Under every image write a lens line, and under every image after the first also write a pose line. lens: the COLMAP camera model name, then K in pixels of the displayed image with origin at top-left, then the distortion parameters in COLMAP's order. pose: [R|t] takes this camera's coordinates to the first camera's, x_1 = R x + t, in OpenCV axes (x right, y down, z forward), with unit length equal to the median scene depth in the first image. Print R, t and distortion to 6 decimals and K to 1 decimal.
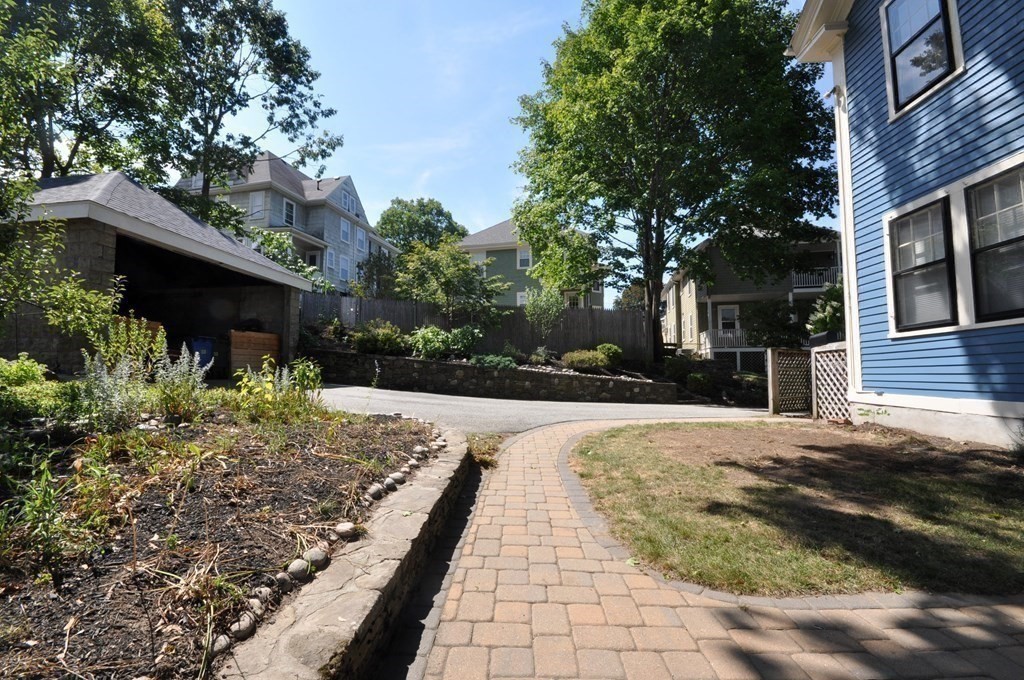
lens RADIAL K [[442.4, 0, 512.0], [0, 442.4, 340.0], [0, 0, 1]] dist [-0.020110, -0.000113]
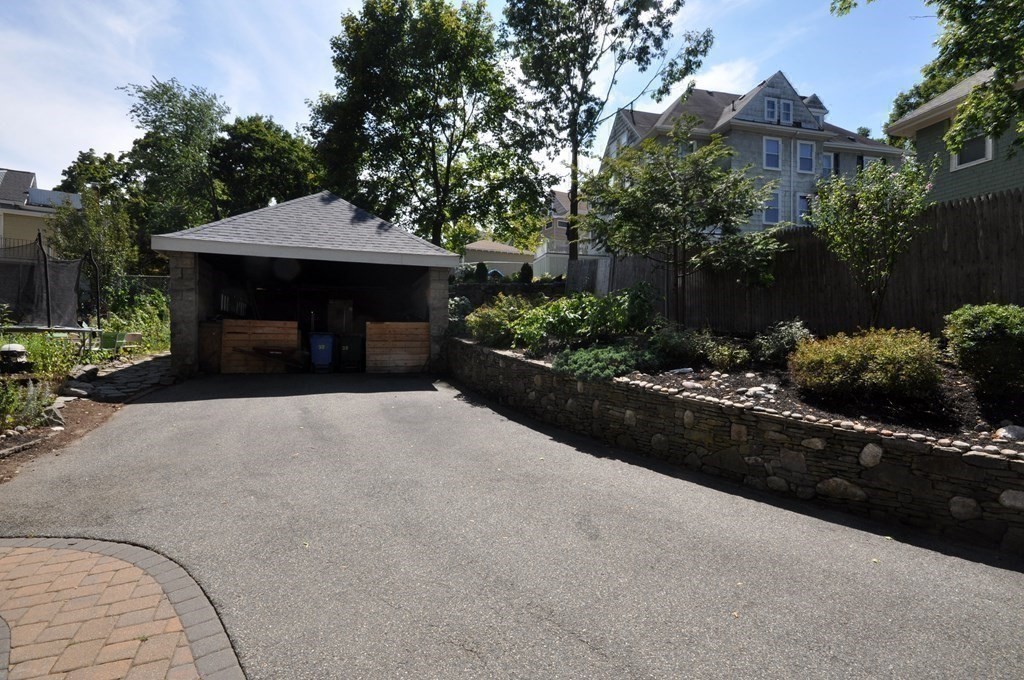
lens RADIAL K [[493.0, 0, 512.0], [0, 493.0, 340.0], [0, 0, 1]] dist [0.001456, 0.000168]
pose [[0.447705, -0.001990, -0.894179, 0.309841], [0.066407, 0.997310, 0.031029, 0.001992], [0.891712, -0.073272, 0.446633, 0.508771]]
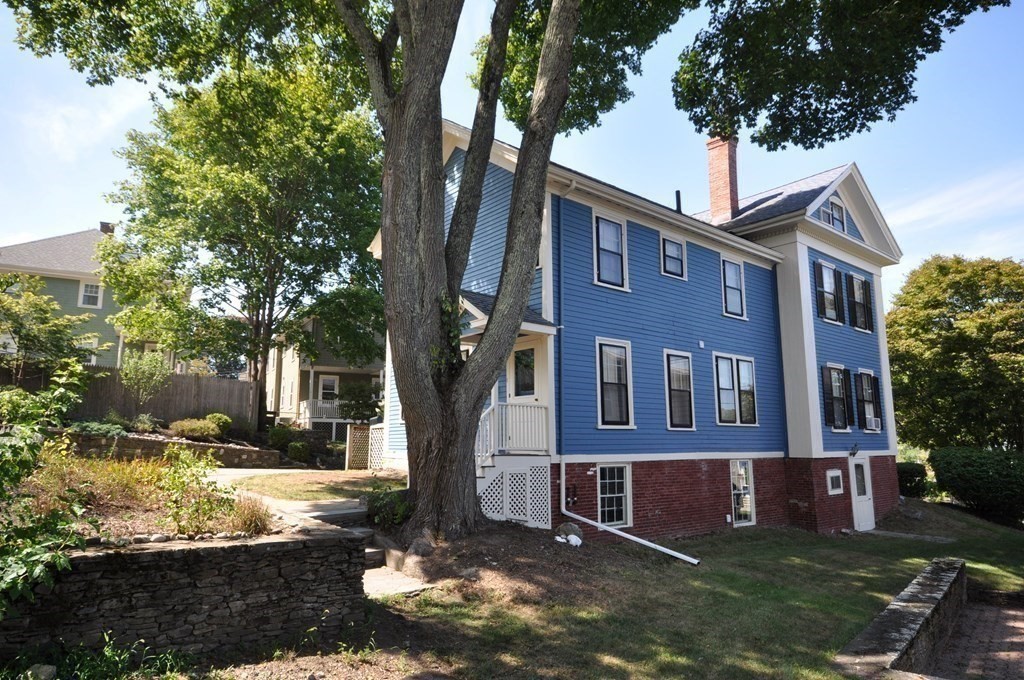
lens RADIAL K [[631.2, 0, 512.0], [0, 631.2, 340.0], [0, 0, 1]] dist [-0.027509, 0.000851]
pose [[0.741005, 0.106669, 0.662973, -0.254359], [-0.045592, 0.993016, -0.108814, -0.032810], [-0.669950, 0.050406, 0.740693, -0.546521]]
